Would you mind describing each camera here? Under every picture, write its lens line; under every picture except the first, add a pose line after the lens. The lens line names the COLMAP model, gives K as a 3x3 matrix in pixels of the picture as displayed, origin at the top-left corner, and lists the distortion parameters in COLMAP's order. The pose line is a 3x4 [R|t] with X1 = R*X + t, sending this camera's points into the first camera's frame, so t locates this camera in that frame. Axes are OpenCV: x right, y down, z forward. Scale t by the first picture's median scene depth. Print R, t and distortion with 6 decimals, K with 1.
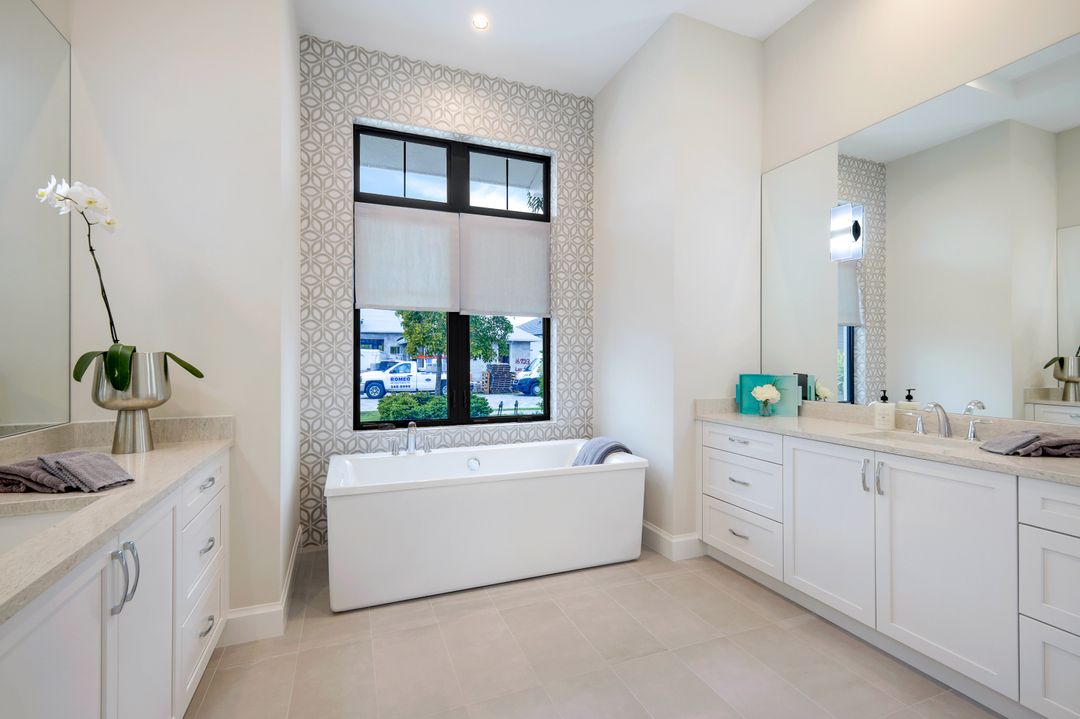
lens RADIAL K [[488.5, 0, 540.8], [0, 488.5, 354.2], [0, 0, 1]] dist [0.003575, 0.000176]
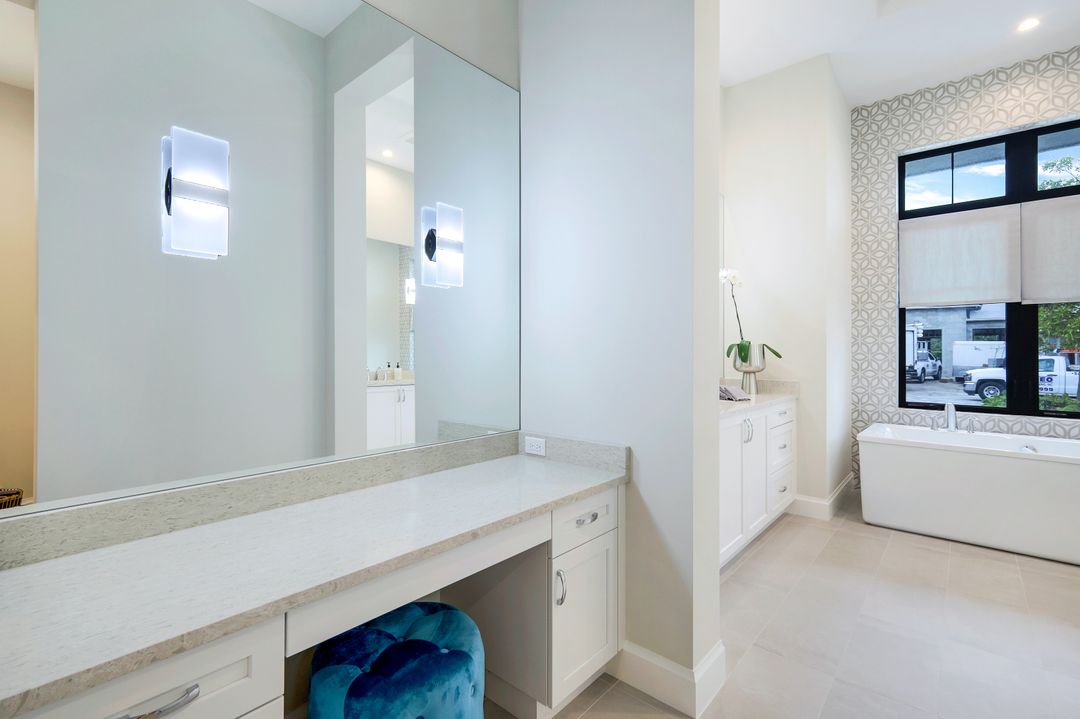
lens RADIAL K [[488.5, 0, 540.5], [0, 488.5, 350.5], [0, 0, 1]] dist [0.003575, 0.000176]
pose [[0.460431, 0.000913, -0.887695, 0.307878], [0.003365, 0.999990, 0.002774, 0.007587], [0.887689, -0.004264, 0.460424, -0.380455]]
